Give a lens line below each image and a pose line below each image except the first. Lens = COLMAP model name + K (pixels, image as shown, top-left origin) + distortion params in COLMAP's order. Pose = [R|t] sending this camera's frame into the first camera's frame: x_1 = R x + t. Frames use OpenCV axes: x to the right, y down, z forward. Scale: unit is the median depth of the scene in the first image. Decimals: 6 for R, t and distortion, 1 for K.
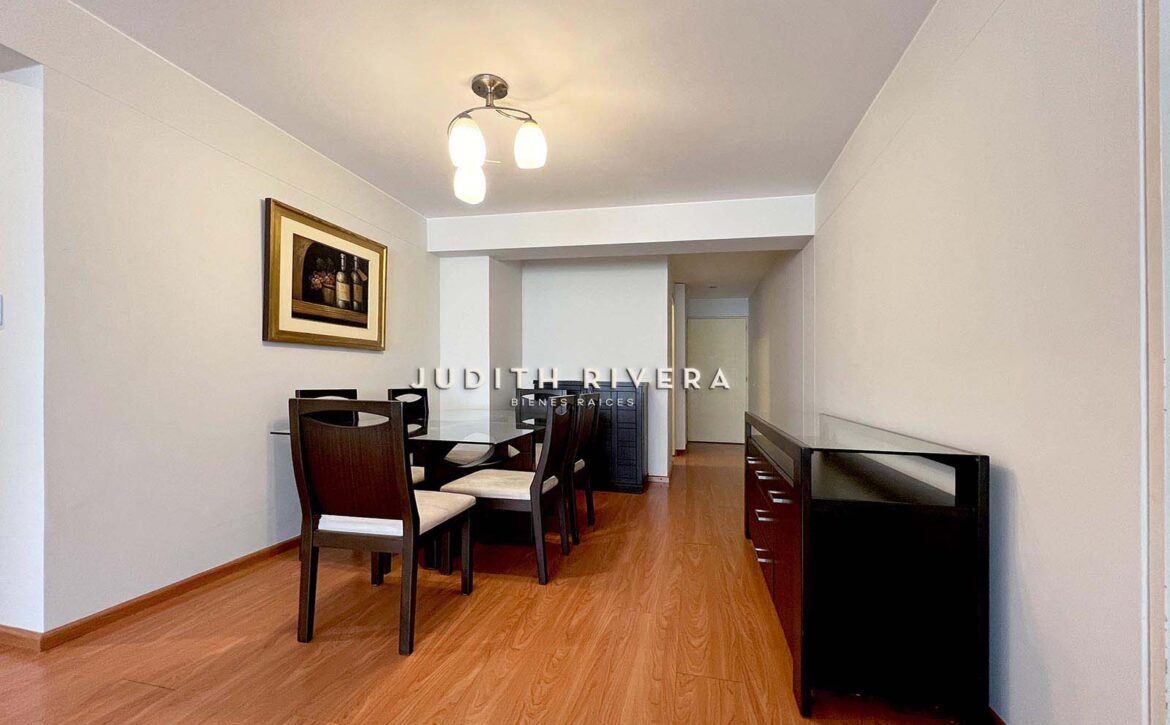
lens RADIAL K [[467.8, 0, 563.5], [0, 467.8, 384.5], [0, 0, 1]] dist [0.001520, -0.000095]
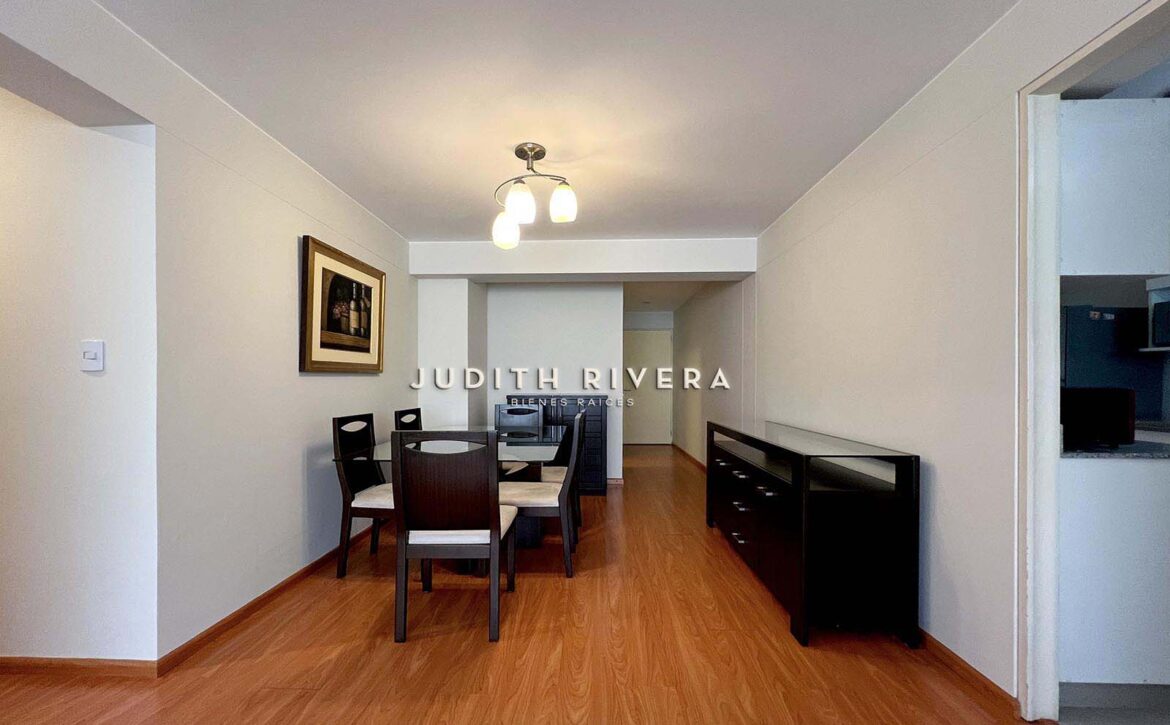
lens RADIAL K [[475.9, 0, 556.9], [0, 475.9, 397.8], [0, 0, 1]] dist [0.000894, 0.000149]
pose [[0.981780, -0.022956, 0.188630, -0.271312], [0.018578, 0.999516, 0.024945, -0.049289], [-0.189111, -0.020986, 0.981731, -0.144149]]
